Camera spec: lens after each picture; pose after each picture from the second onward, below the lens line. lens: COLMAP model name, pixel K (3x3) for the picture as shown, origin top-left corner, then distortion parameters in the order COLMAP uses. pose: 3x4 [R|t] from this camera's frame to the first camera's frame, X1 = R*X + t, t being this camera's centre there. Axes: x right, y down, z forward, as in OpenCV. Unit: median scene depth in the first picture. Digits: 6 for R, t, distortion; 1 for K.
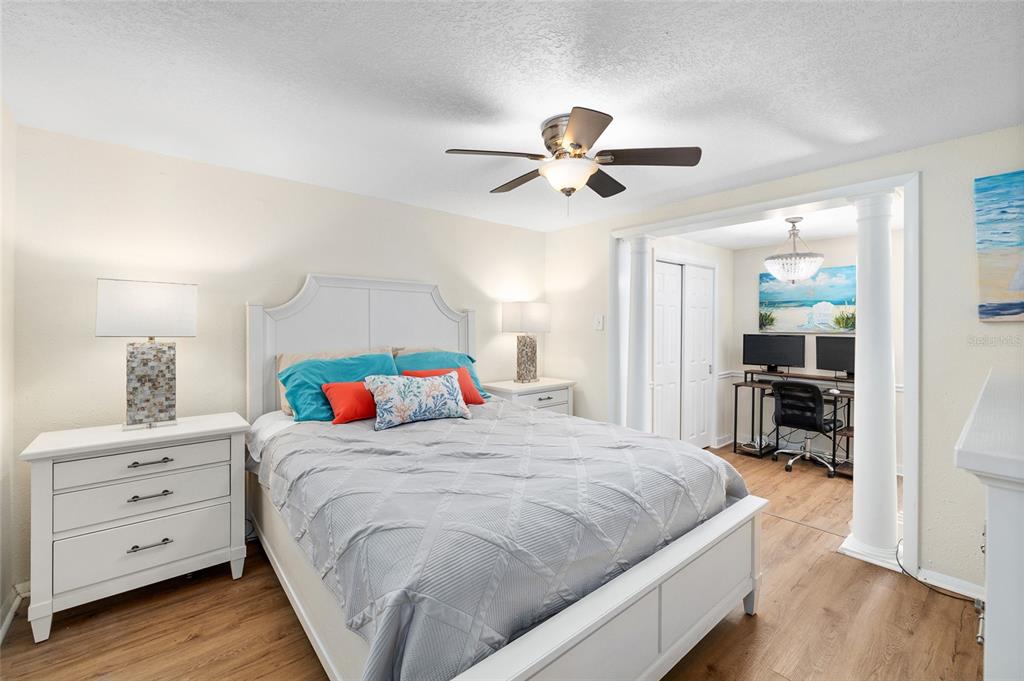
lens RADIAL K [[446.6, 0, 517.7], [0, 446.6, 343.1], [0, 0, 1]] dist [-0.002884, -0.000193]
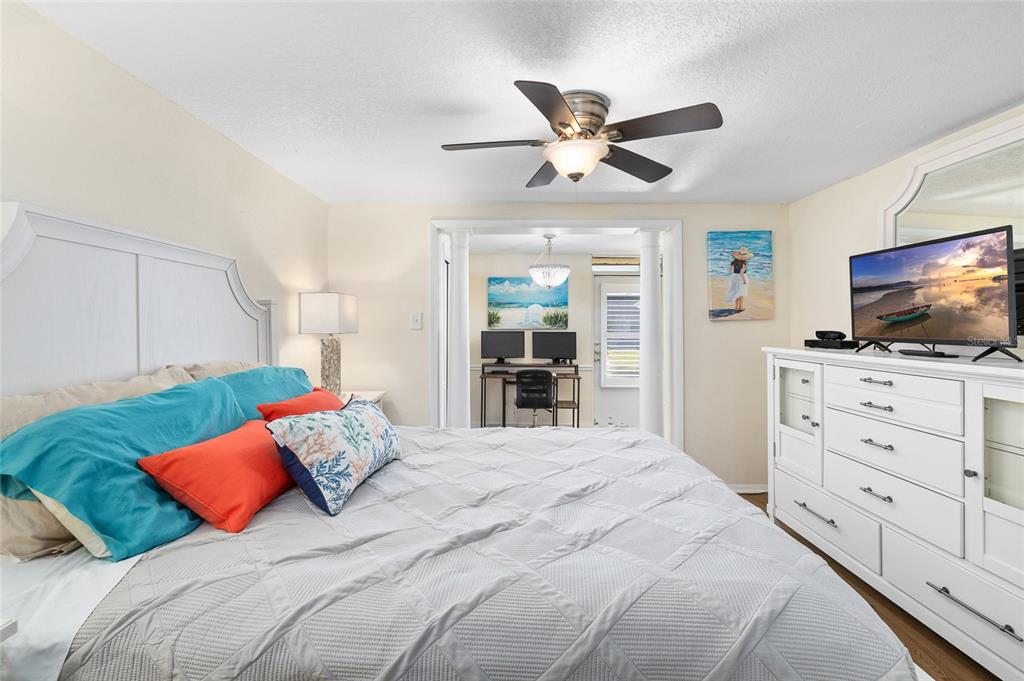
lens RADIAL K [[446.6, 0, 521.6], [0, 446.6, 334.3], [0, 0, 1]] dist [-0.002884, -0.000193]
pose [[0.637728, -0.023061, 0.769916, -0.315940], [0.034106, 0.999417, 0.001685, -0.012076], [-0.769506, 0.025185, 0.638143, 0.245407]]
